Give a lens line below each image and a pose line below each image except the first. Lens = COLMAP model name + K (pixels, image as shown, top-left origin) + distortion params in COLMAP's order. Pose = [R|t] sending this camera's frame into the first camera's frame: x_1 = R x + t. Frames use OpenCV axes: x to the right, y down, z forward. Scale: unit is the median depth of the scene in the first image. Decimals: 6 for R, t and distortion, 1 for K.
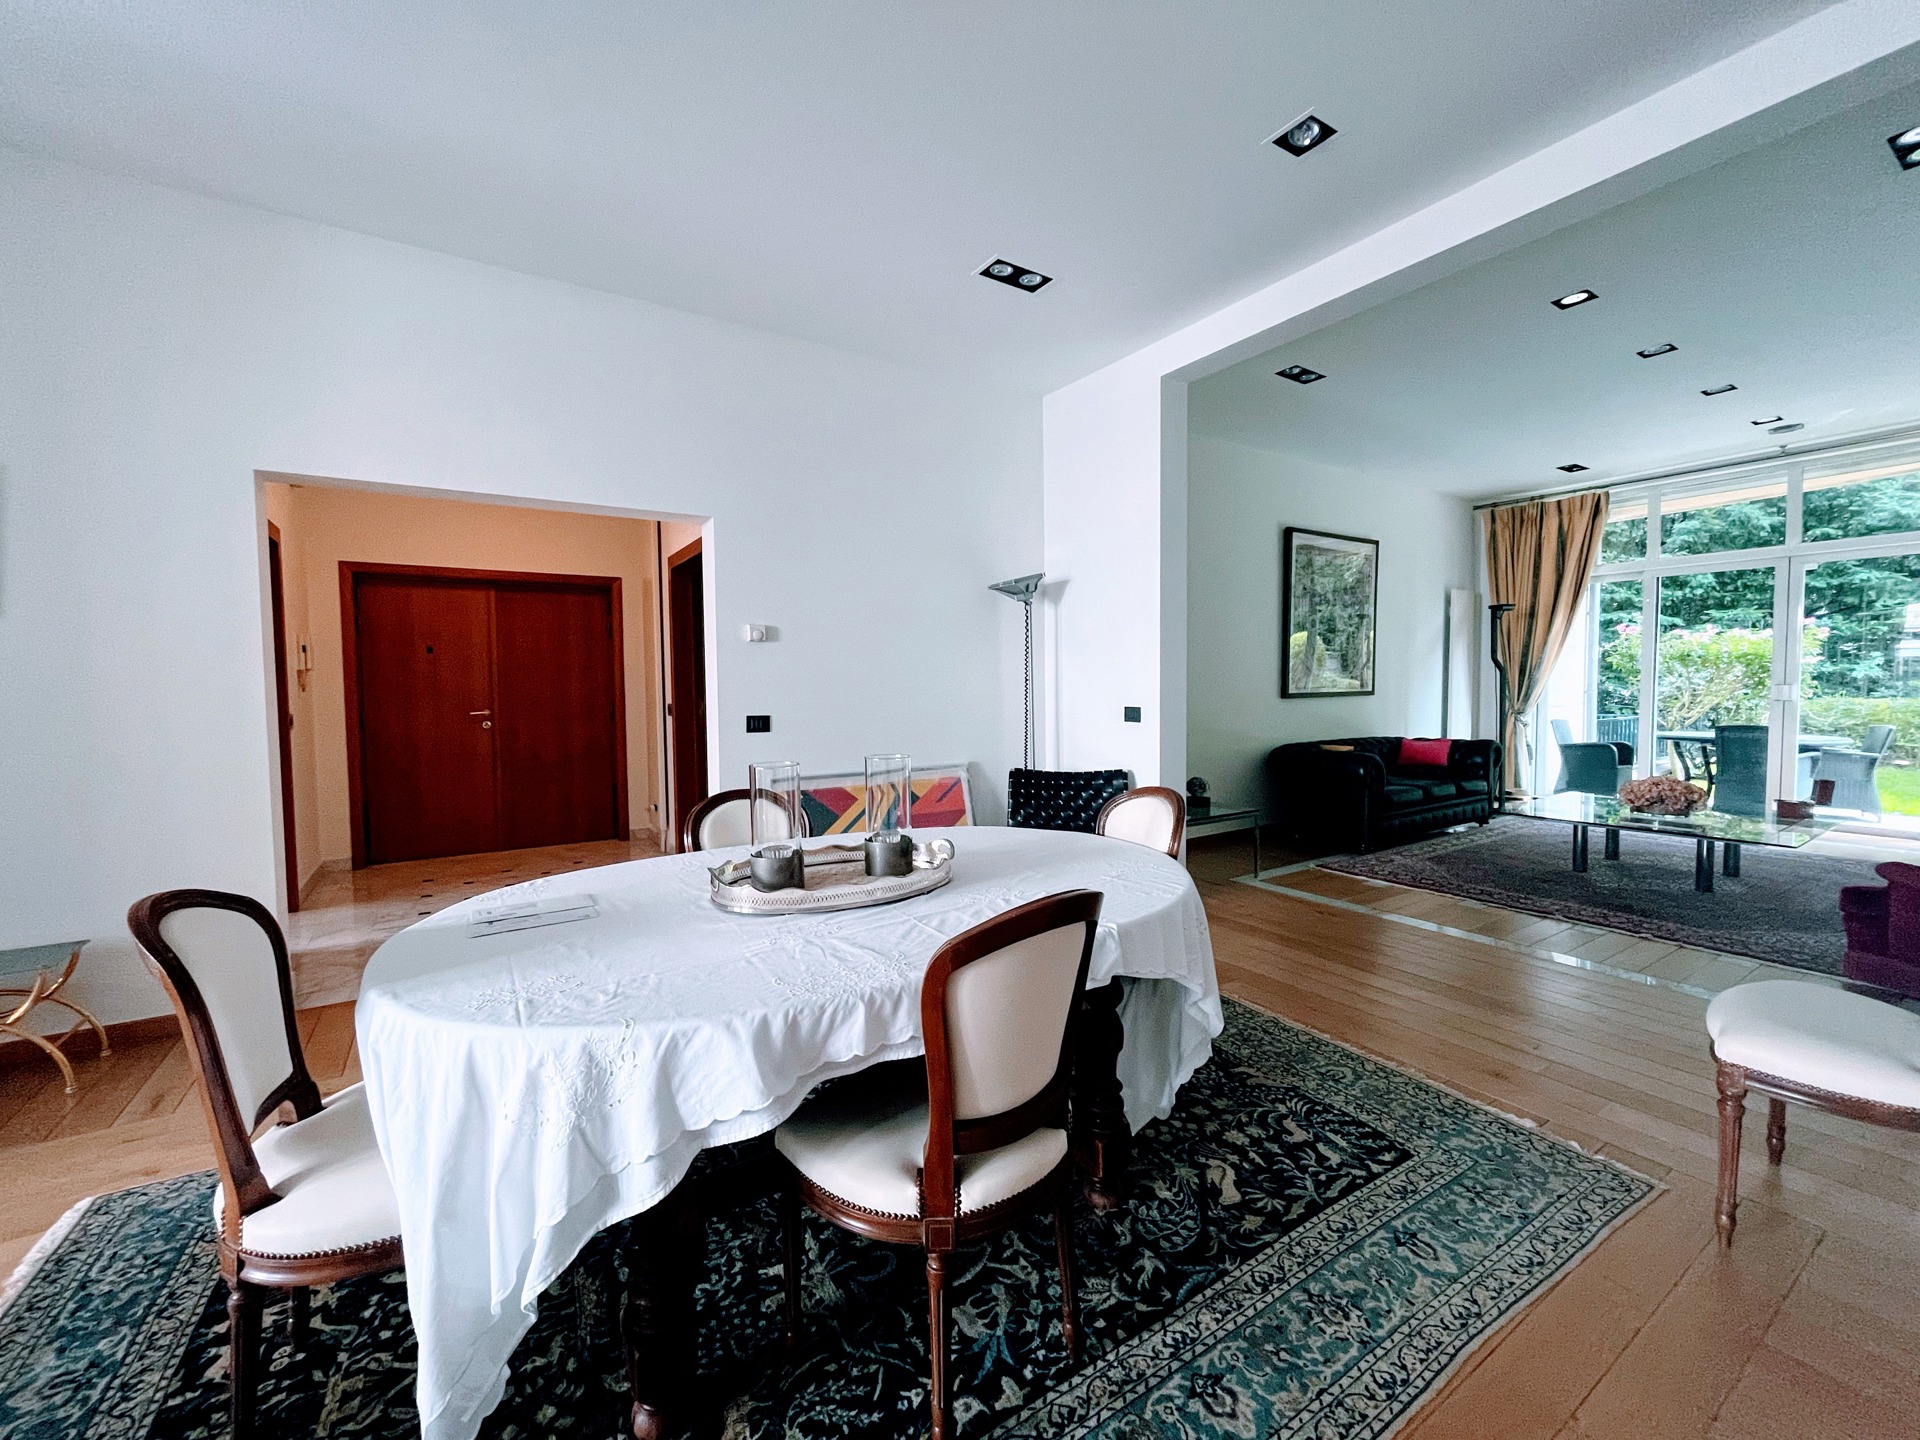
lens RADIAL K [[771.2, 0, 960.0], [0, 771.2, 720.0], [0, 0, 1]] dist [-0.001879, -0.000181]
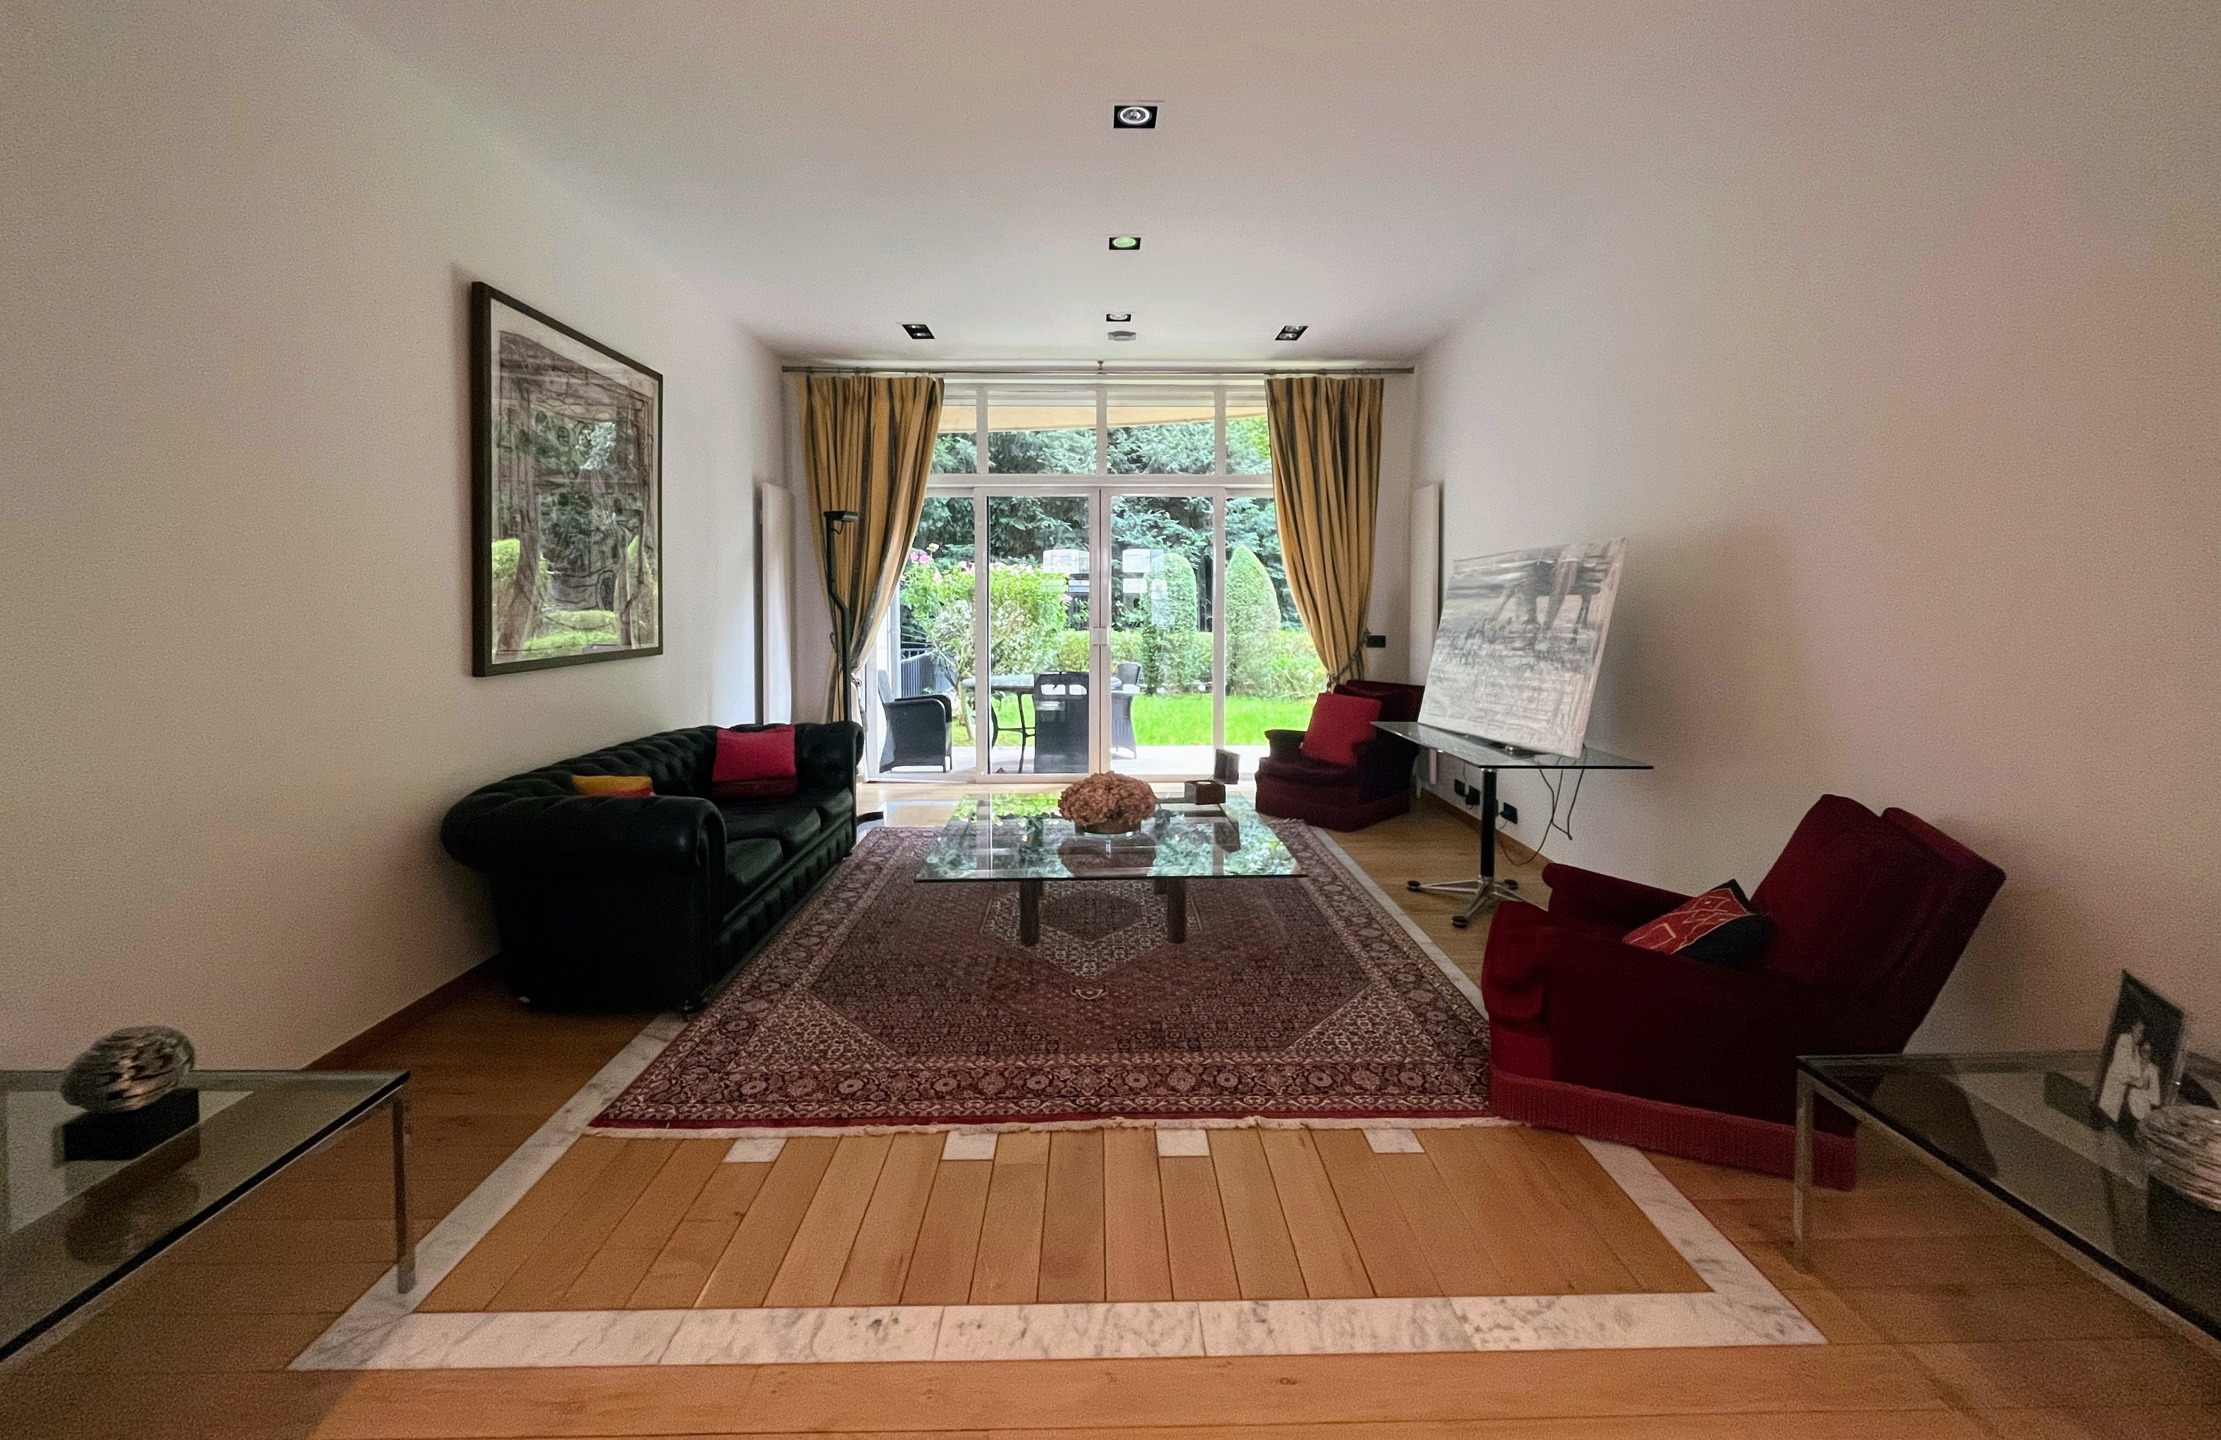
lens RADIAL K [[864.9, 0, 1115.1], [0, 864.9, 627.3], [0, 0, 1]] dist [-0.041641, -0.000042]
pose [[0.507885, -0.015666, 0.861282, 0.173556], [0.036900, 0.999313, -0.003583, -0.036357], [-0.860634, 0.033601, 0.508114, 0.401953]]
